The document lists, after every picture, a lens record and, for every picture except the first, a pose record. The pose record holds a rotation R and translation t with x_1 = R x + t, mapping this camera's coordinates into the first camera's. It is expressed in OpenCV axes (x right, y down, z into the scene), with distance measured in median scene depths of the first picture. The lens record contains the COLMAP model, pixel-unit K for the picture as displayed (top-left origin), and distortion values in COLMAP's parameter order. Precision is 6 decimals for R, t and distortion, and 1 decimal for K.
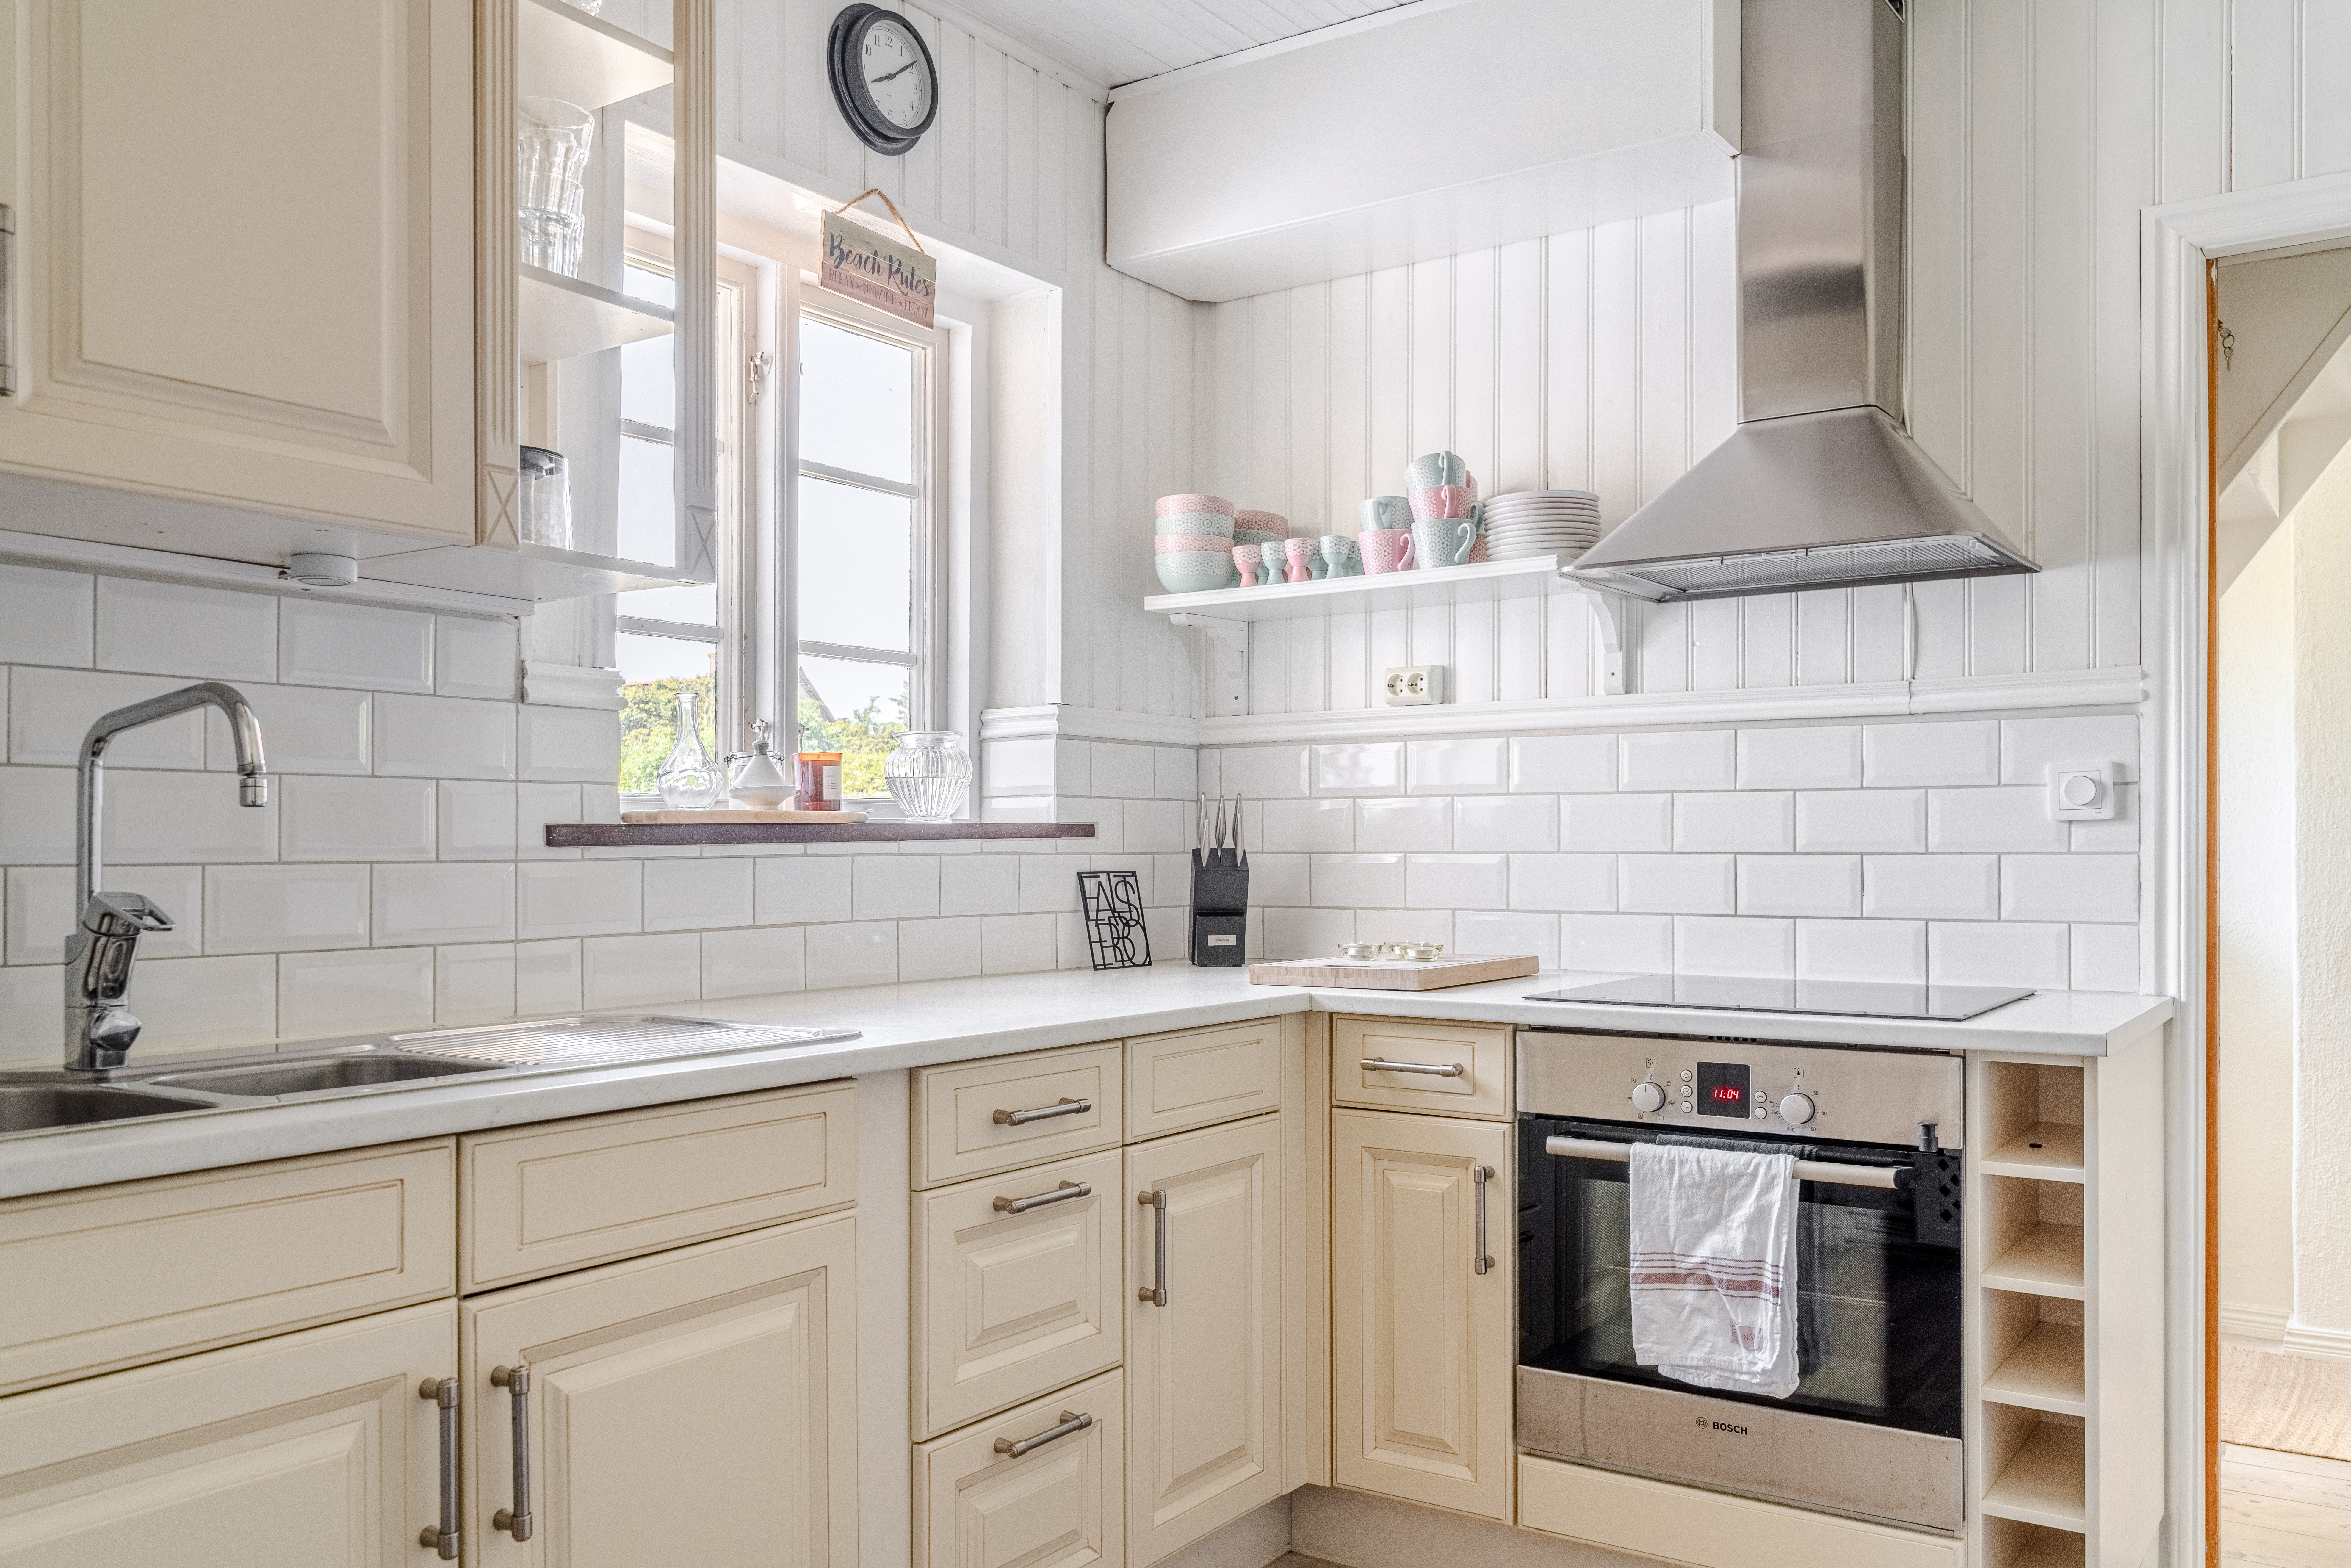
lens RADIAL K [[1892.2, 0, 1164.0], [0, 1892.2, 842.4], [0, 0, 1]] dist [0.003714, -0.015446]
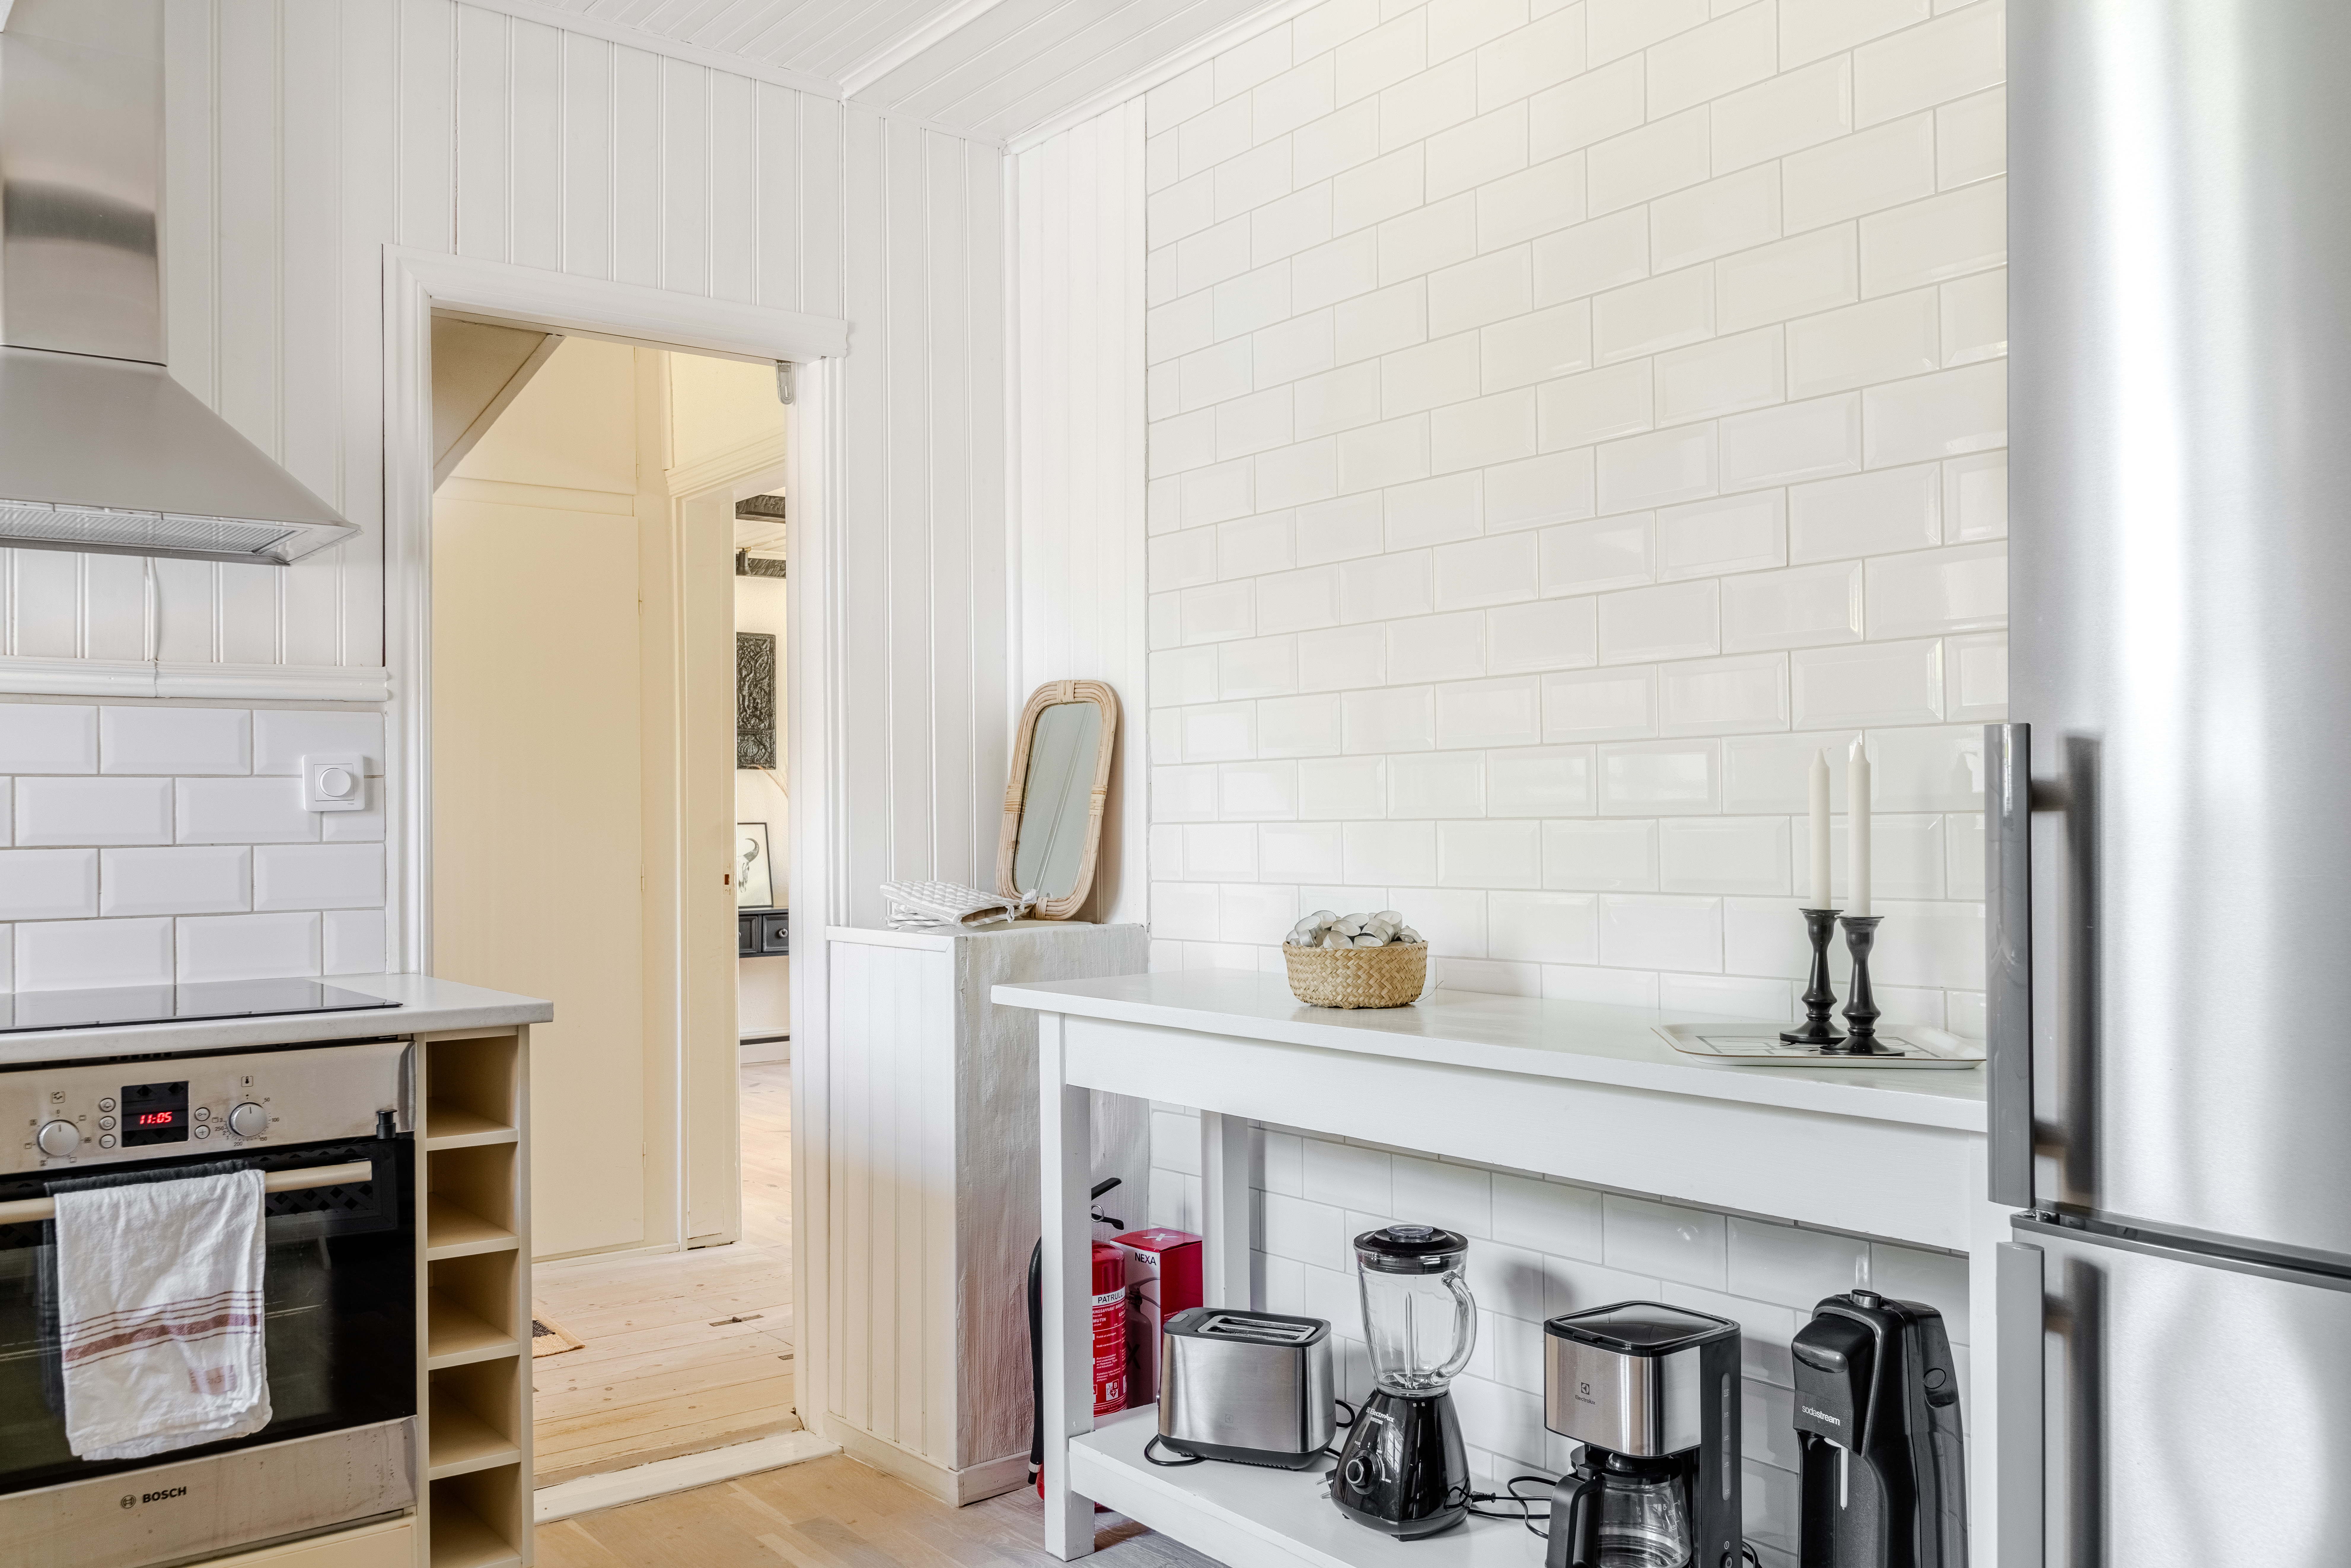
lens RADIAL K [[1892.1, 0, 1175.9], [0, 1892.1, 792.2], [0, 0, 1]] dist [0.003714, -0.015446]
pose [[0.284762, 0.013391, 0.958505, -0.422825], [0.008603, 0.999826, -0.016524, -0.001008], [-0.958560, 0.012951, 0.284597, 0.291617]]
